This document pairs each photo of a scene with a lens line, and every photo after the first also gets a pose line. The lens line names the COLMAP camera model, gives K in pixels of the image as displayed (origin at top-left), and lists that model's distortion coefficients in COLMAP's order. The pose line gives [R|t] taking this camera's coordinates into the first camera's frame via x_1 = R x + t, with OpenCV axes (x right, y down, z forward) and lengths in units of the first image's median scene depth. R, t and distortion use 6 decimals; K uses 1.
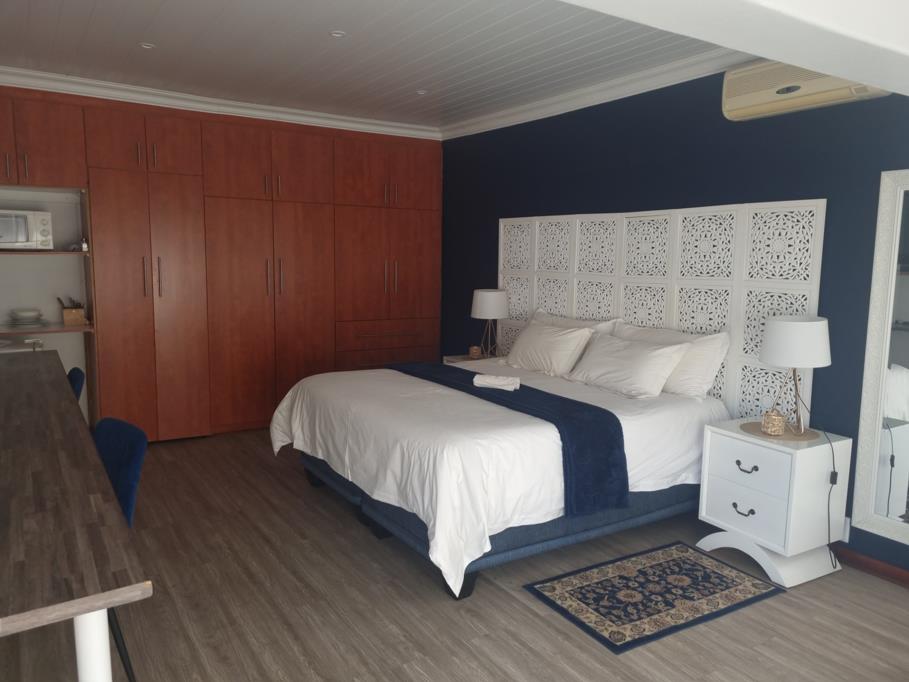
lens RADIAL K [[688.7, 0, 451.1], [0, 688.7, 344.5], [0, 0, 1]] dist [0.034857, -0.023975]
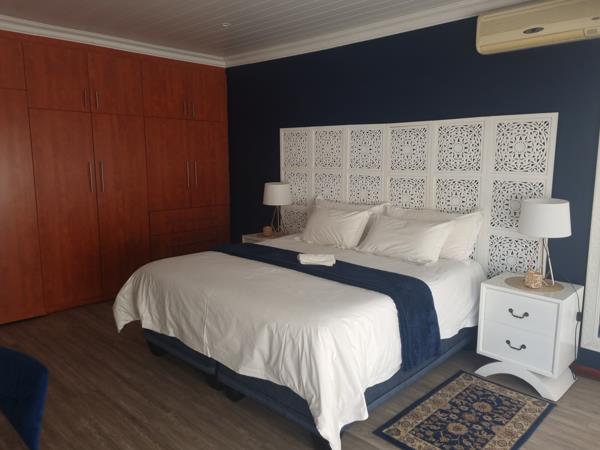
lens RADIAL K [[454.6, 0, 303.6], [0, 454.6, 222.3], [0, 0, 1]] dist [0.034857, -0.023975]
pose [[0.968681, -0.050179, 0.243187, -0.156405], [0.045469, 0.998654, 0.024949, -0.034599], [-0.244111, -0.013110, 0.969659, 0.215783]]
